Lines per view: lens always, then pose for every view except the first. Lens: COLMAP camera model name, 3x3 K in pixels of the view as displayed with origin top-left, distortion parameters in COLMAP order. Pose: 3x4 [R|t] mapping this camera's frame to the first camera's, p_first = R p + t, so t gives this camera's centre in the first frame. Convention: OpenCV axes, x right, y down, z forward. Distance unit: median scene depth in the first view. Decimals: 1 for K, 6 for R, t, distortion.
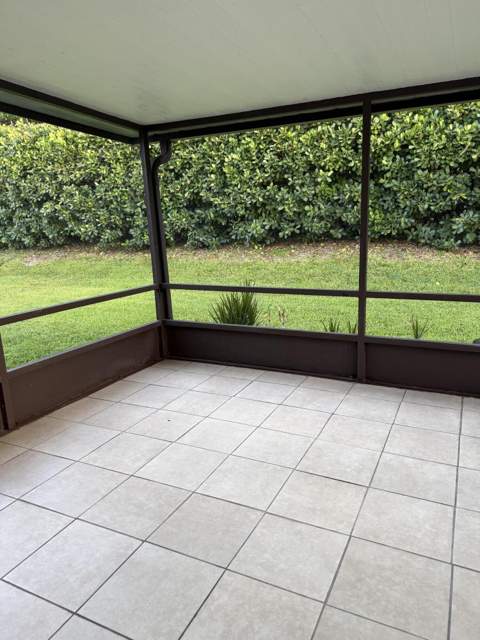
lens RADIAL K [[456.5, 0, 243.4], [0, 456.5, 319.7], [0, 0, 1]] dist [0.033613, -0.033517]
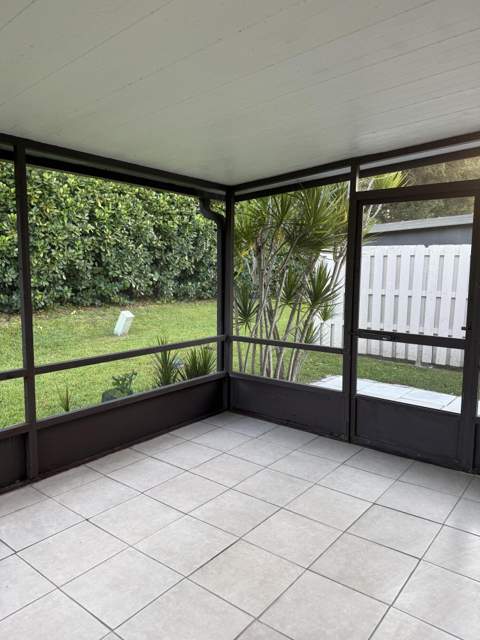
lens RADIAL K [[456.5, 0, 242.4], [0, 456.5, 320.0], [0, 0, 1]] dist [0.033613, -0.033517]
pose [[0.207705, -0.076644, 0.975184, -0.506403], [0.202338, 0.978731, 0.033826, -0.109762], [-0.957036, 0.190291, 0.218795, 0.490175]]
